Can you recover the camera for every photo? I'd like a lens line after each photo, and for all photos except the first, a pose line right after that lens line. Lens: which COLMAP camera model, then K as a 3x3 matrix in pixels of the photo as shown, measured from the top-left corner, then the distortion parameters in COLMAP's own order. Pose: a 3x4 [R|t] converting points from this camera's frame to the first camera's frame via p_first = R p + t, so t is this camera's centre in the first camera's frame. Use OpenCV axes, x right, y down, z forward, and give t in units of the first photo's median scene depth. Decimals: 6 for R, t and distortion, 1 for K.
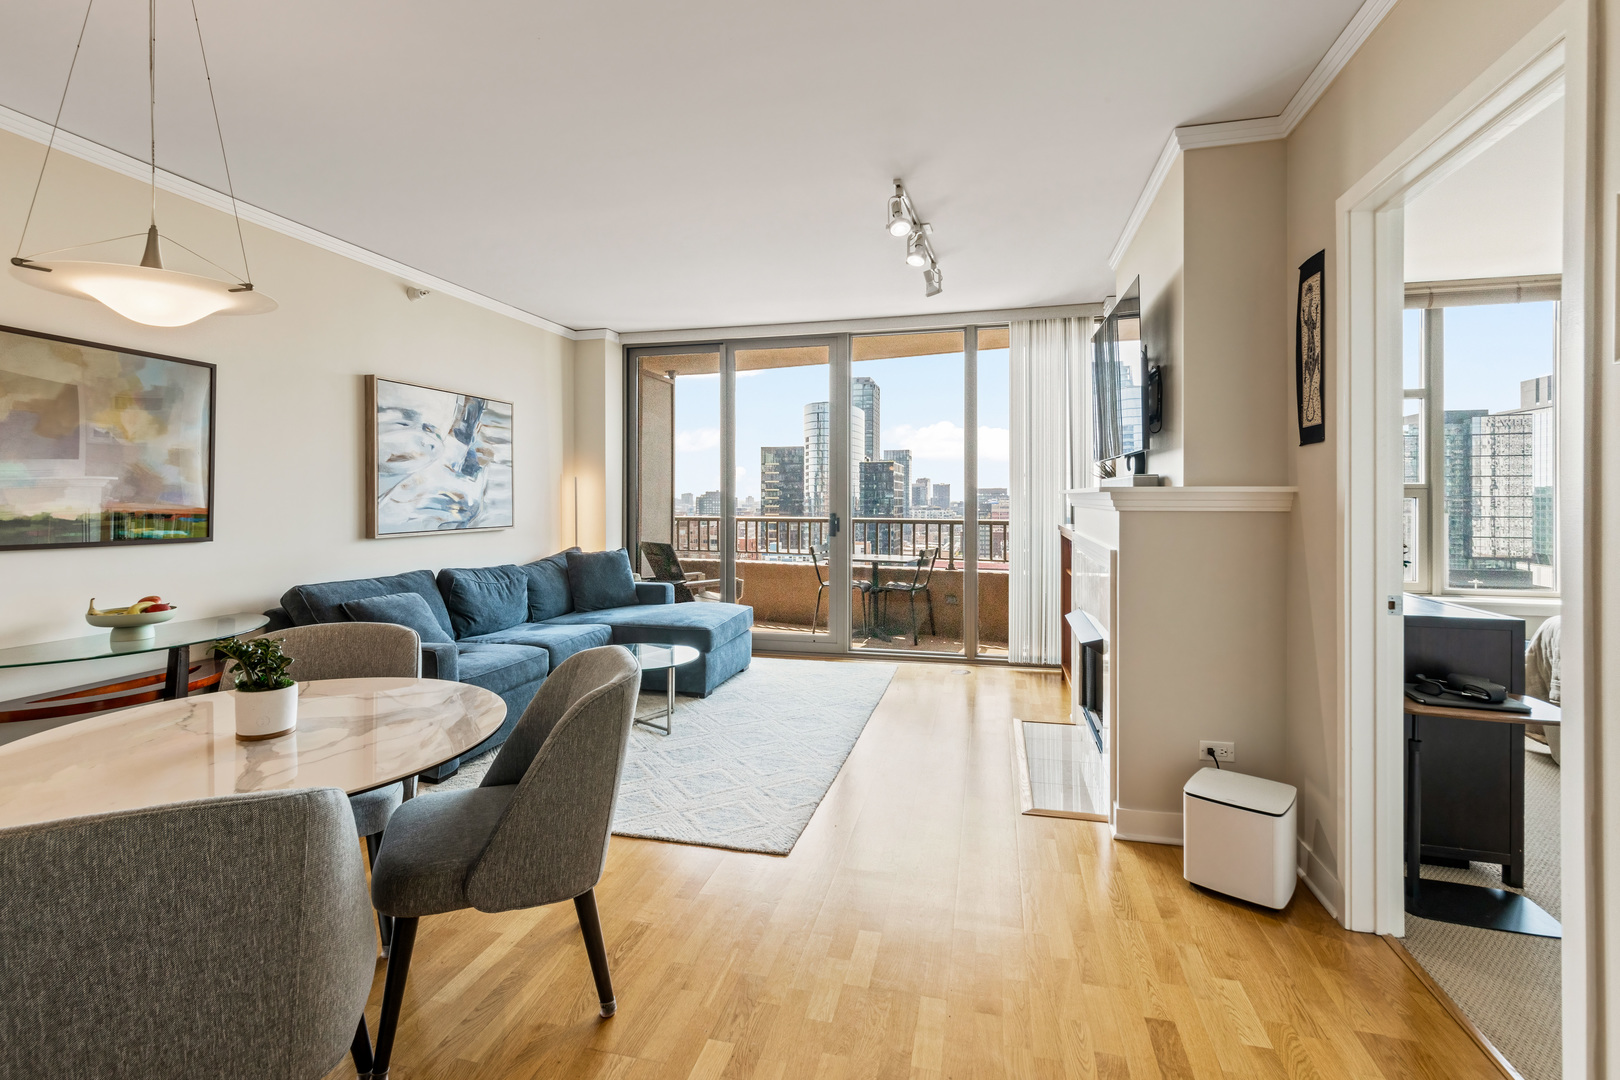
lens RADIAL K [[751.6, 0, 802.5], [0, 751.6, 498.3], [0, 0, 1]] dist [0.008996, -0.000220]
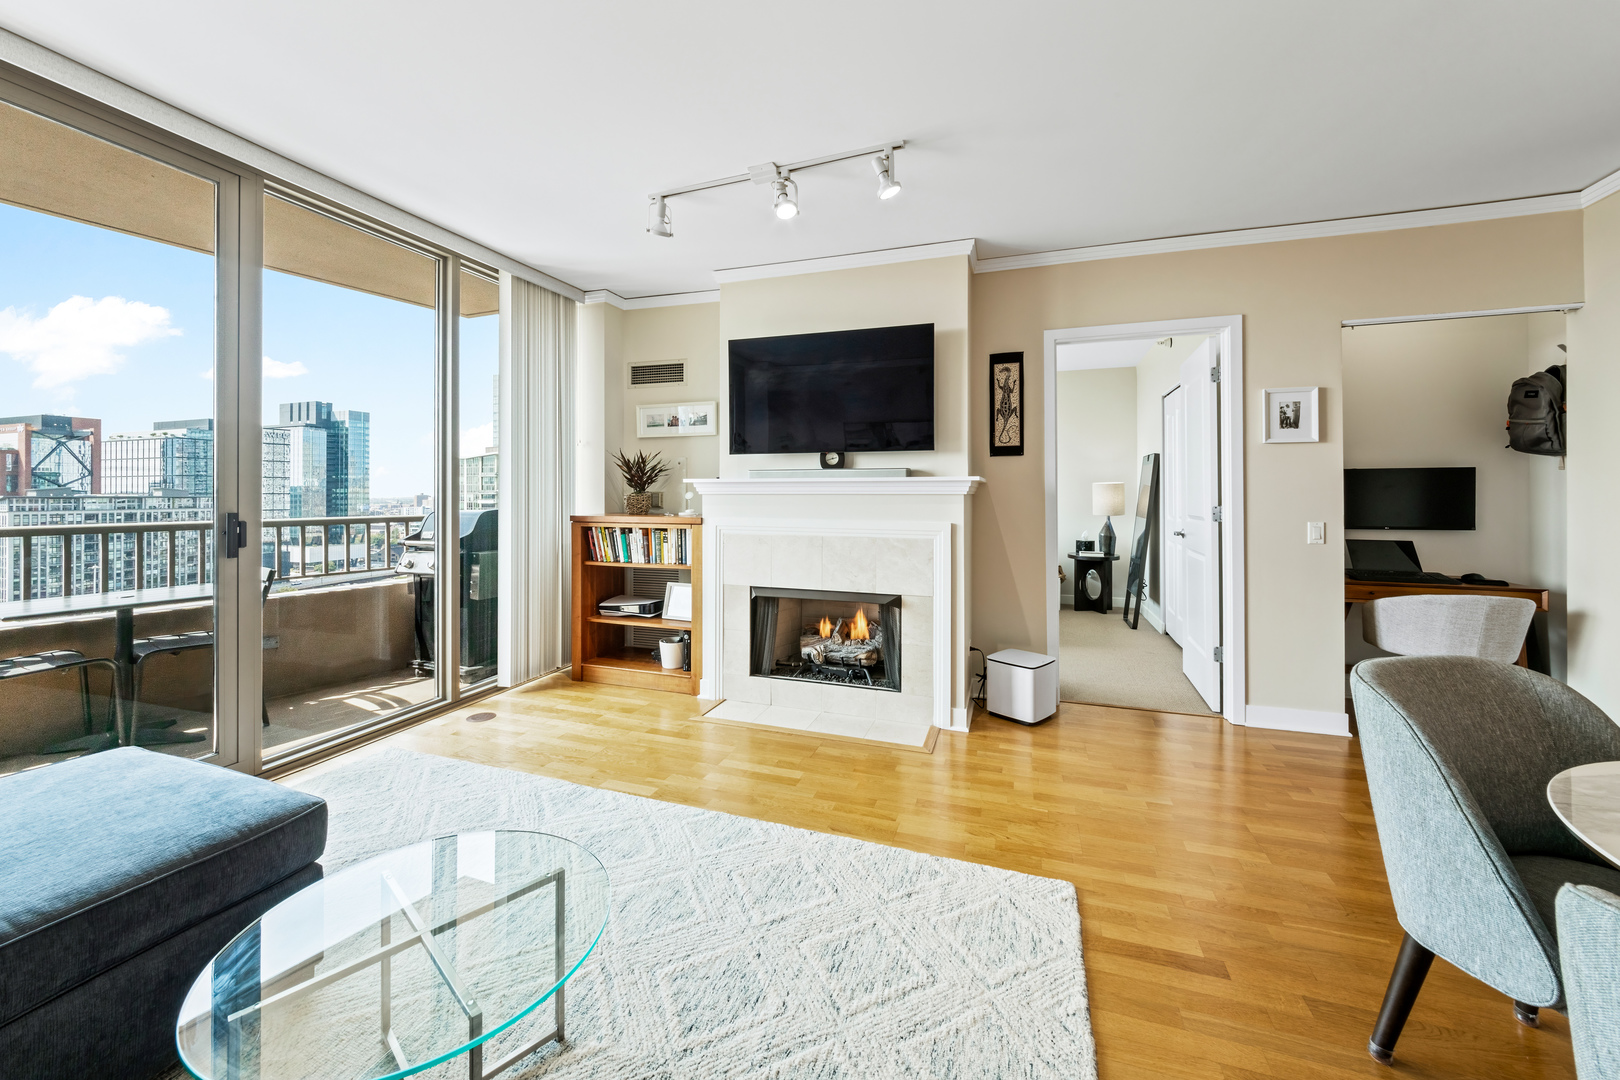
lens RADIAL K [[612.0, 0, 816.8], [0, 612.0, 487.1], [0, 0, 1]] dist [-0.003661, -0.000218]
pose [[0.077642, 0.008398, 0.996946, -0.479822], [0.004049, 0.999954, -0.008739, 0.011108], [-0.996973, 0.004715, 0.077605, 0.789755]]
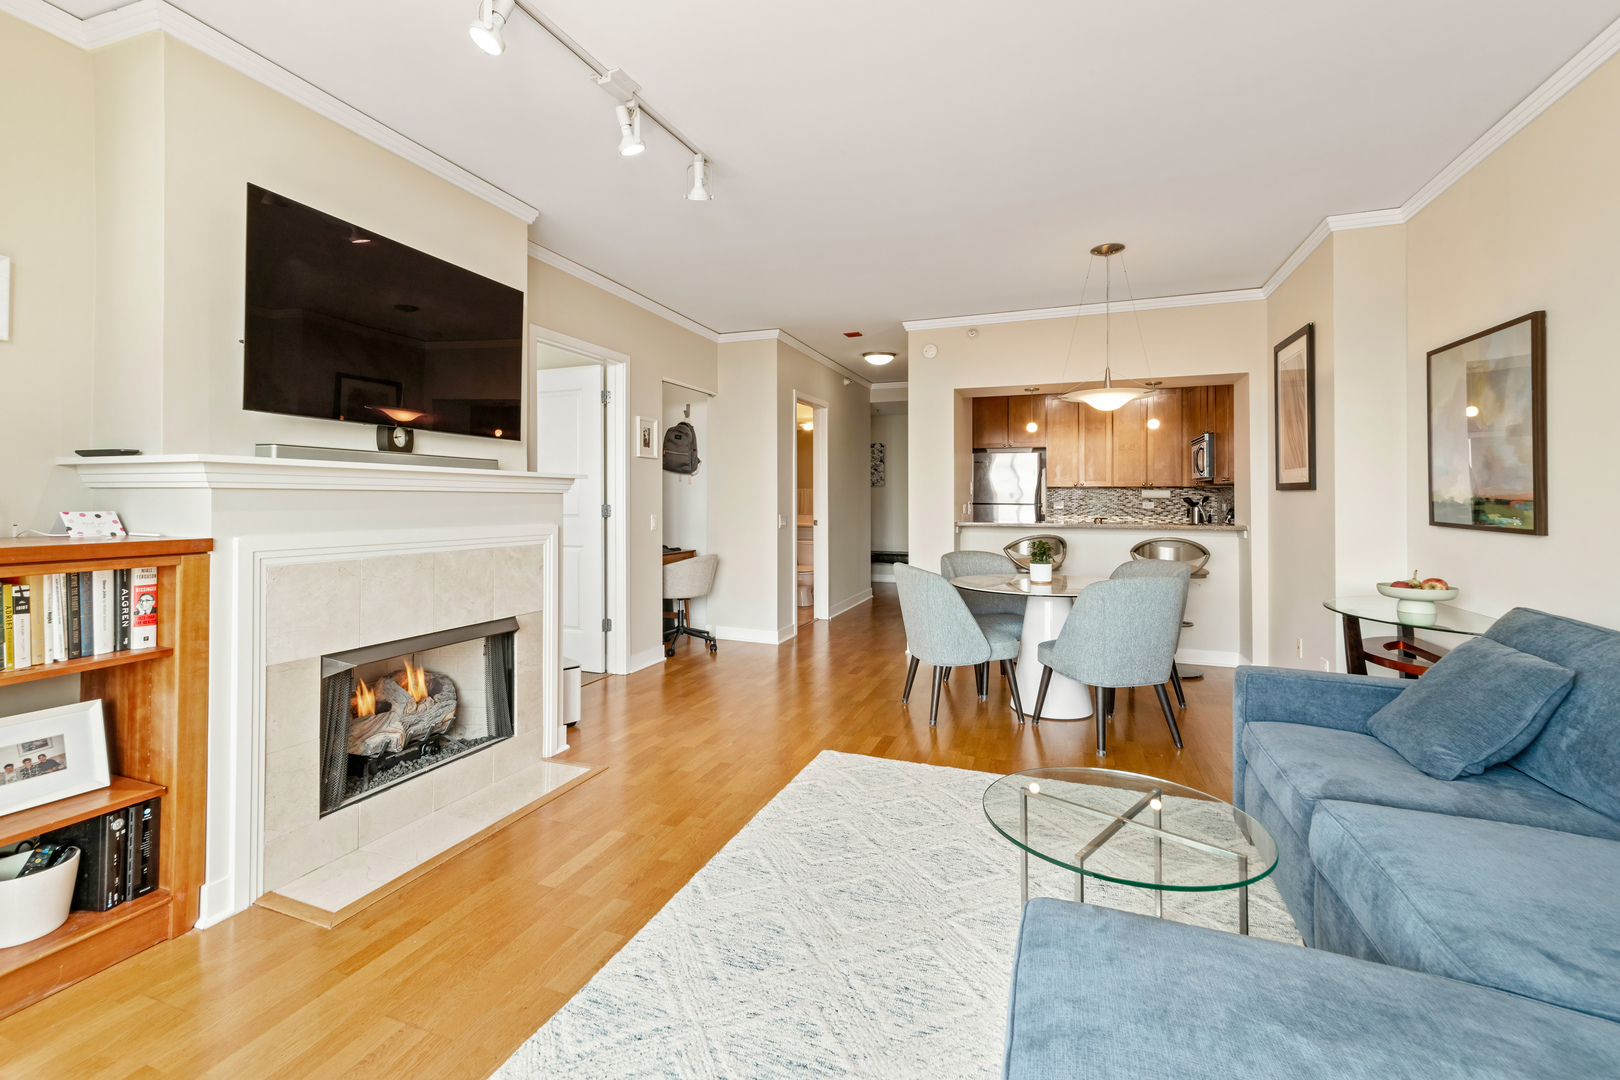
lens RADIAL K [[712.4, 0, 779.0], [0, 712.4, 498.5], [0, 0, 1]] dist [0.002610, 0.000169]
pose [[-0.991710, -0.005777, 0.128369, -0.065599], [-0.005688, 0.999983, 0.001059, 0.017202], [-0.128373, 0.000320, -0.991726, 1.437379]]
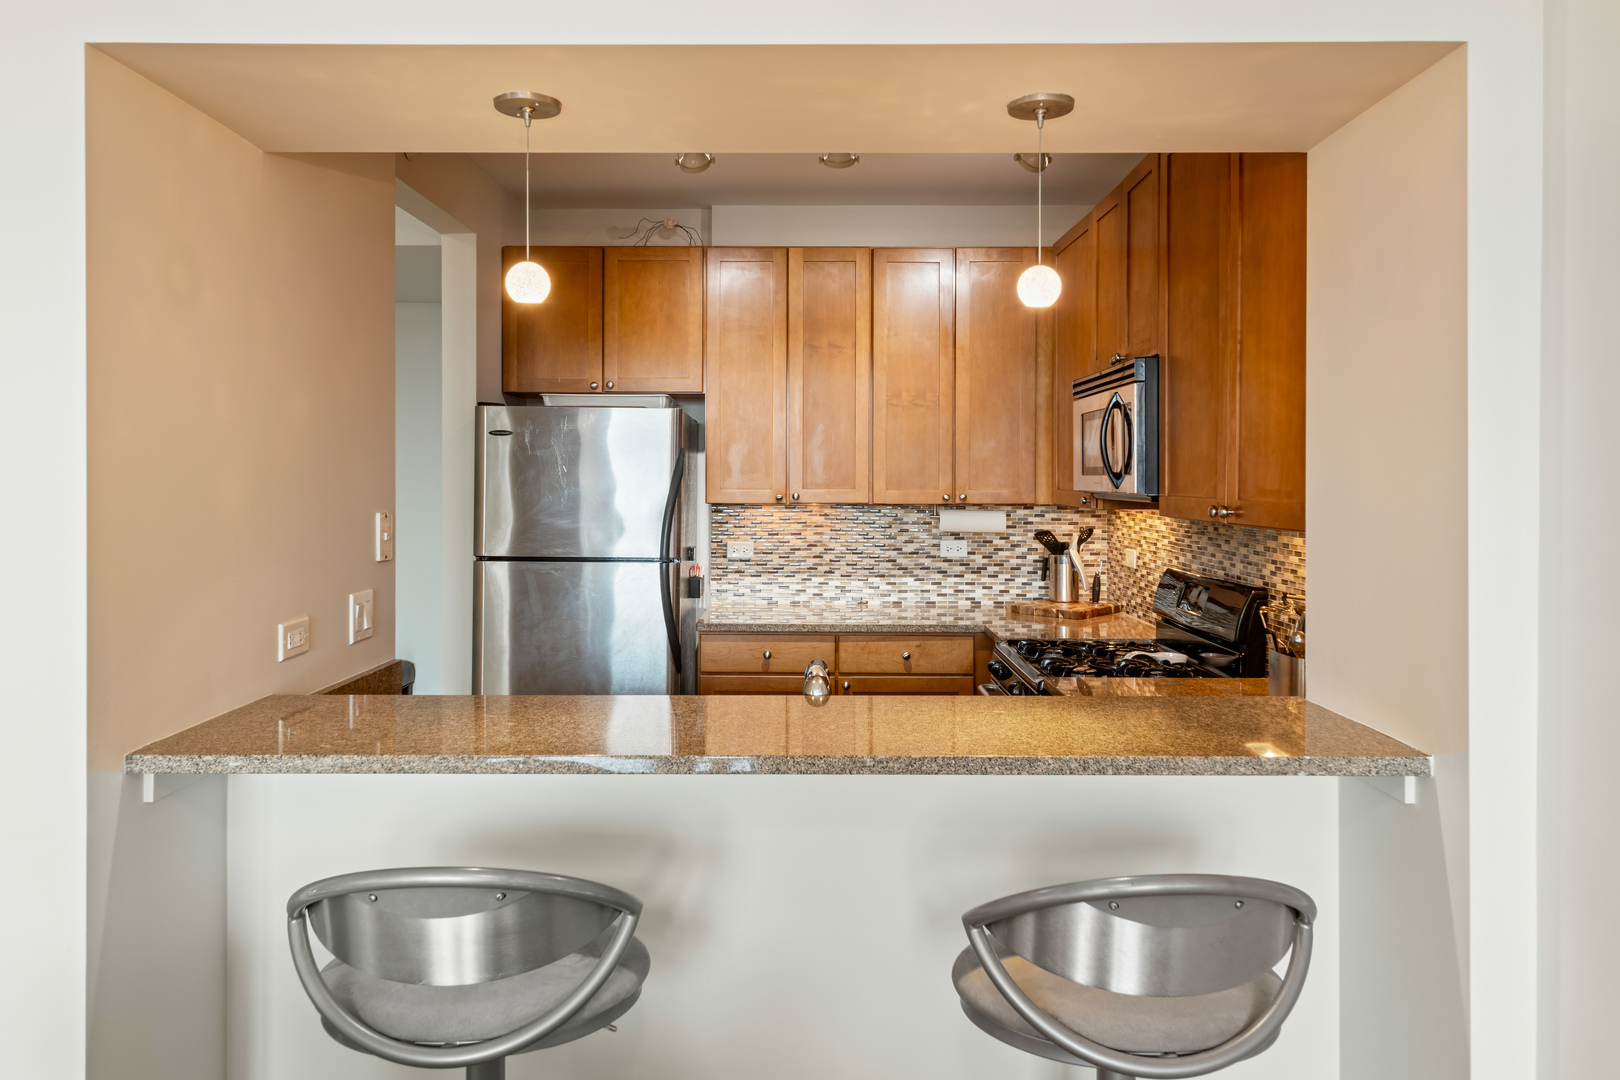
lens RADIAL K [[1119.7, 0, 815.3], [0, 1119.7, 485.5], [0, 0, 1]] dist [-0.001450, 0.000348]
pose [[-0.965204, -0.001116, -0.261497, -0.351156], [-0.002512, 0.999984, 0.005002, -0.039056], [0.261488, 0.005485, -0.965191, 0.523201]]
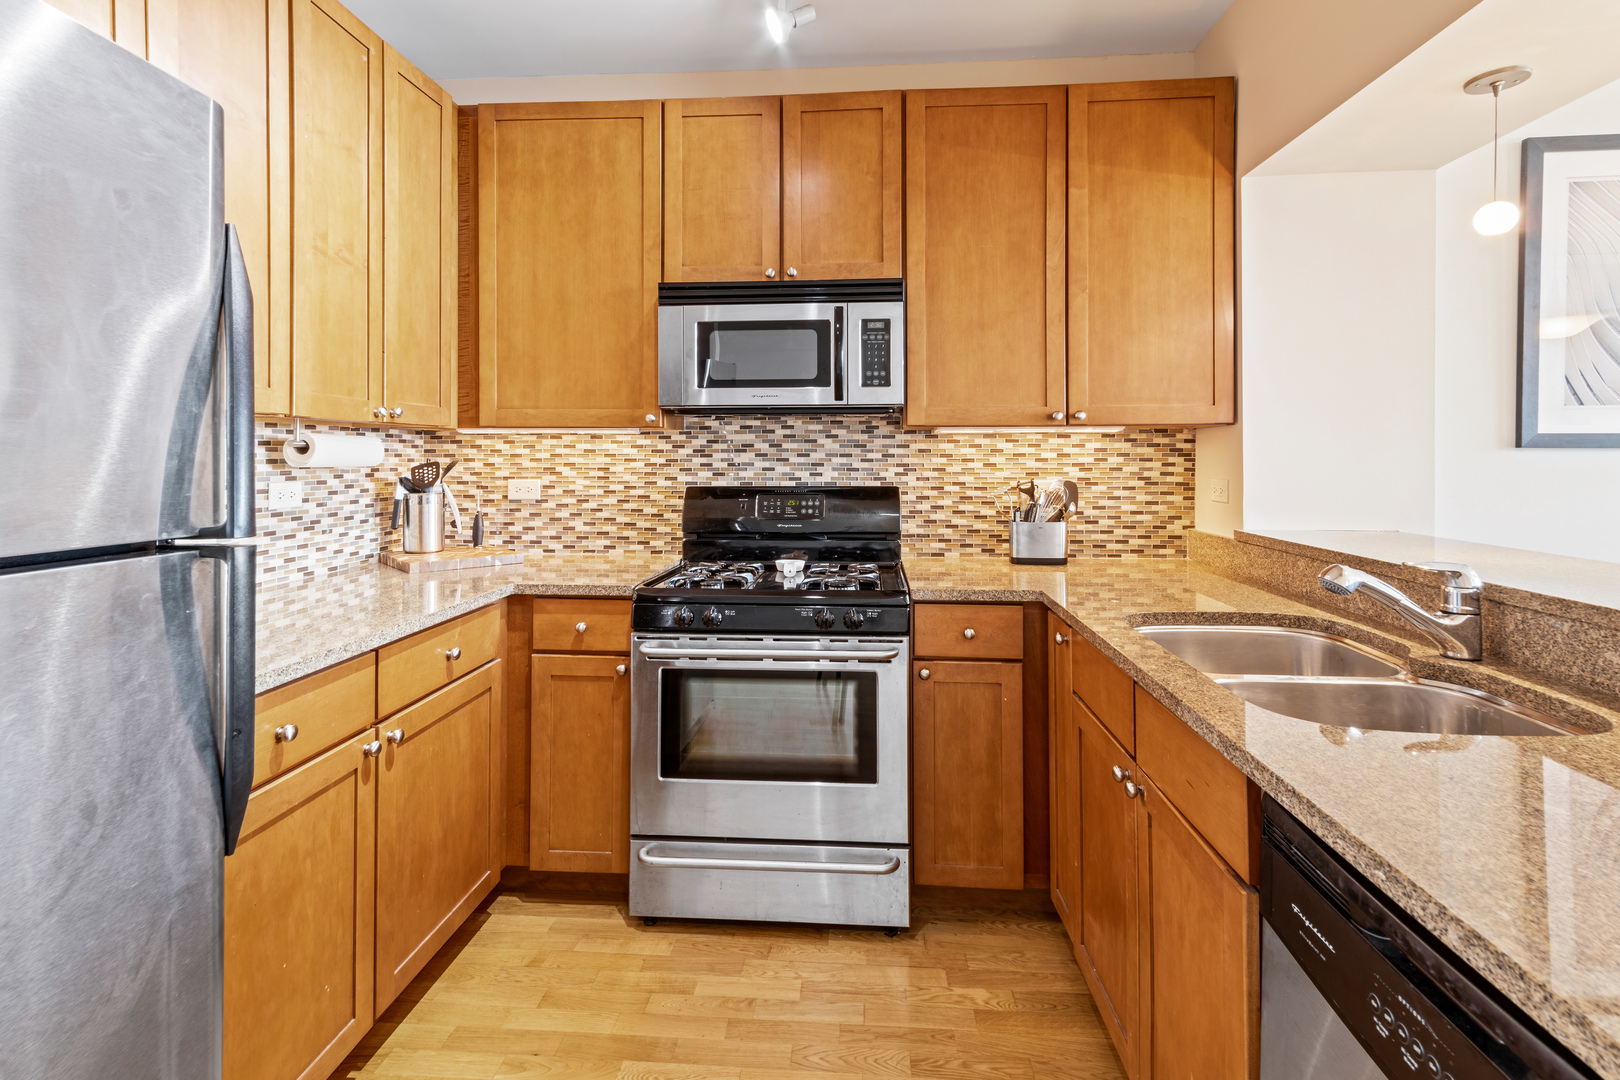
lens RADIAL K [[768.7, 0, 808.4], [0, 768.7, 454.7], [0, 0, 1]] dist [0.014929, -0.000089]
pose [[0.180941, -0.002207, -0.983491, -0.223163], [0.003282, 0.999993, -0.001640, 0.005554], [0.983488, -0.002931, 0.180947, -0.286425]]
